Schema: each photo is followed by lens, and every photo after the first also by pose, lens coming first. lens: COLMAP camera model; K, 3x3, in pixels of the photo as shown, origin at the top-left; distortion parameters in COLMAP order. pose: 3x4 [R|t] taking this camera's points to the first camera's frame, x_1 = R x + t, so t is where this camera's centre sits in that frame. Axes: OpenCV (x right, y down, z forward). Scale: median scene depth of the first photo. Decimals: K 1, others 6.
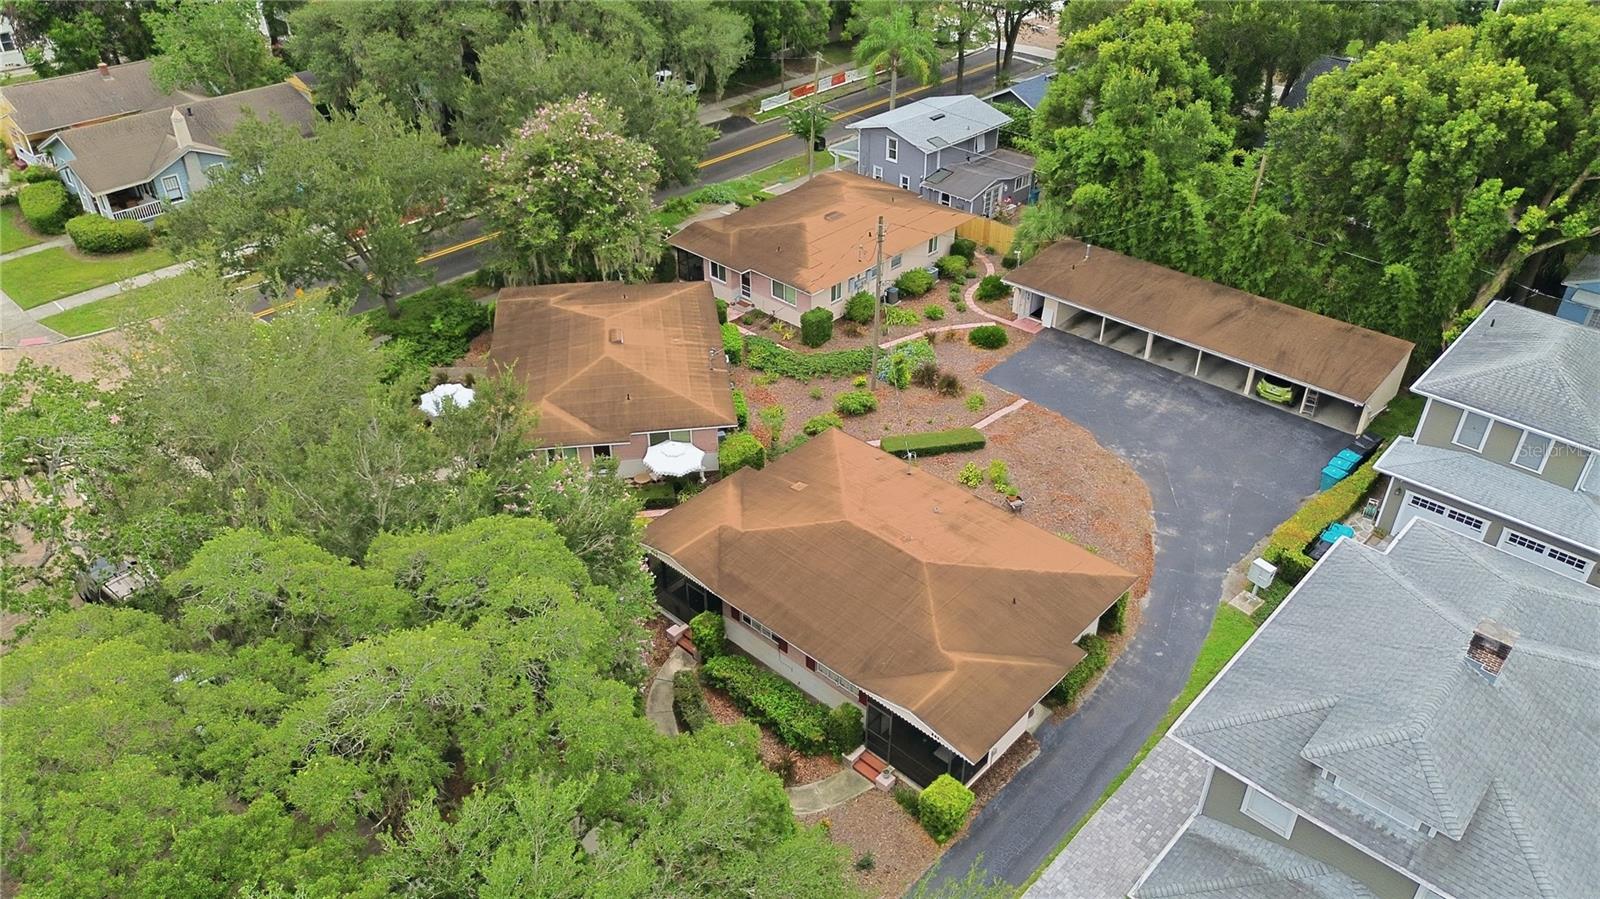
lens RADIAL K [[1122.3, 0, 800.0], [0, 1122.3, 449.5], [0, 0, 1]] dist [0.058494, 0.000130]
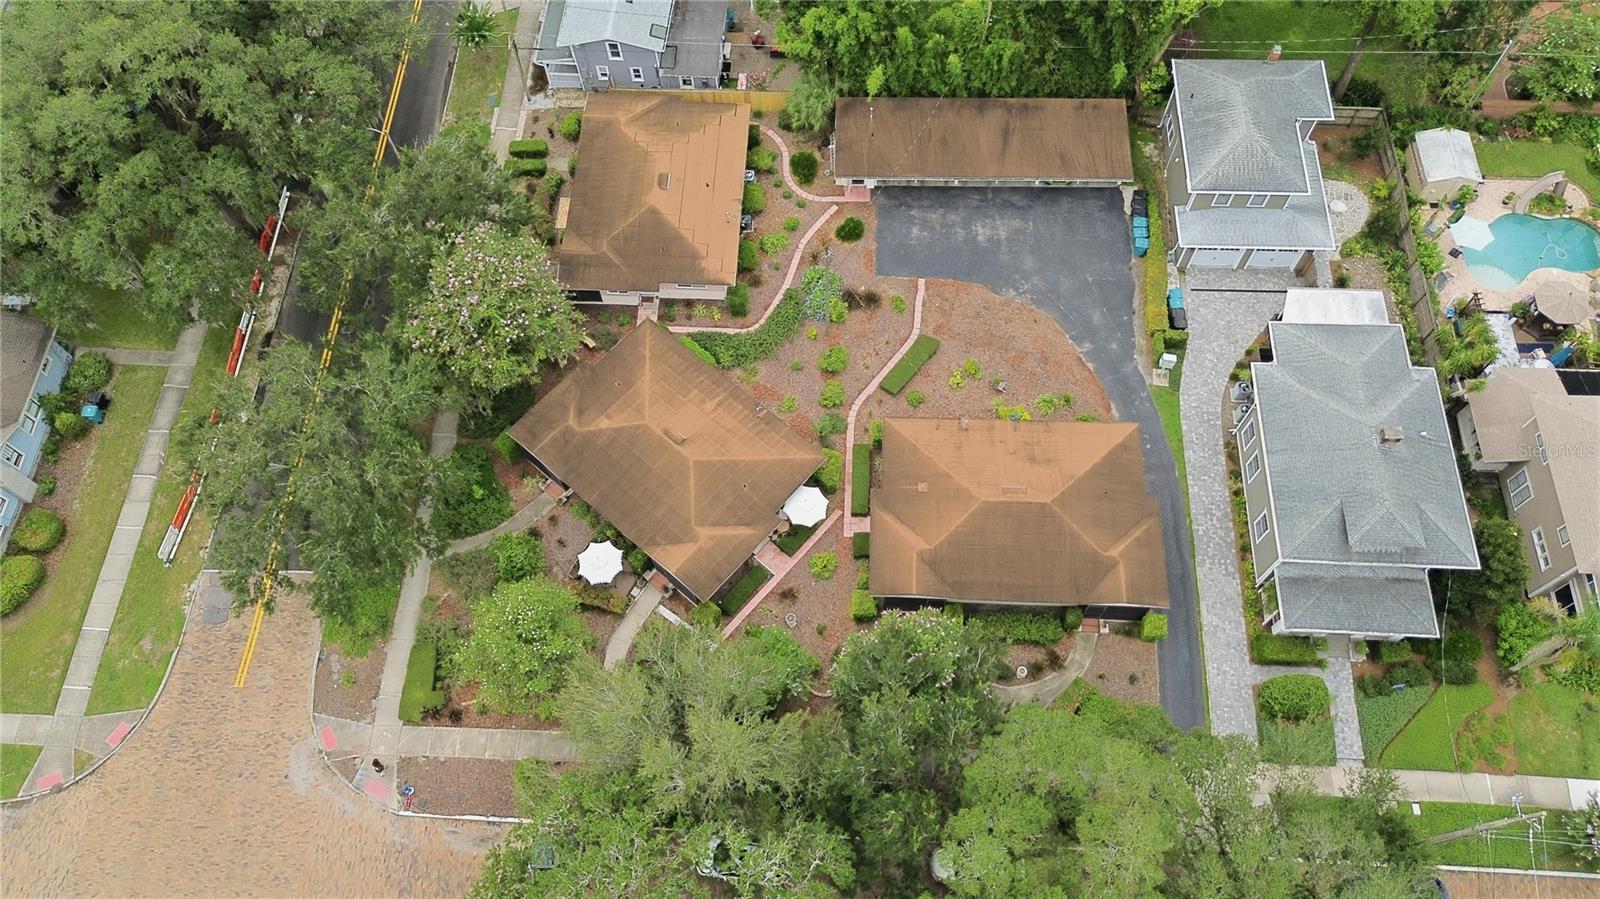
lens RADIAL K [[1122.3, 0, 800.0], [0, 1122.3, 449.5], [0, 0, 1]] dist [0.058494, 0.000130]
pose [[0.764581, -0.585694, 0.269033, -0.372803], [0.381684, 0.747796, 0.543247, -0.655857], [-0.519359, -0.312671, 0.795301, -0.025985]]
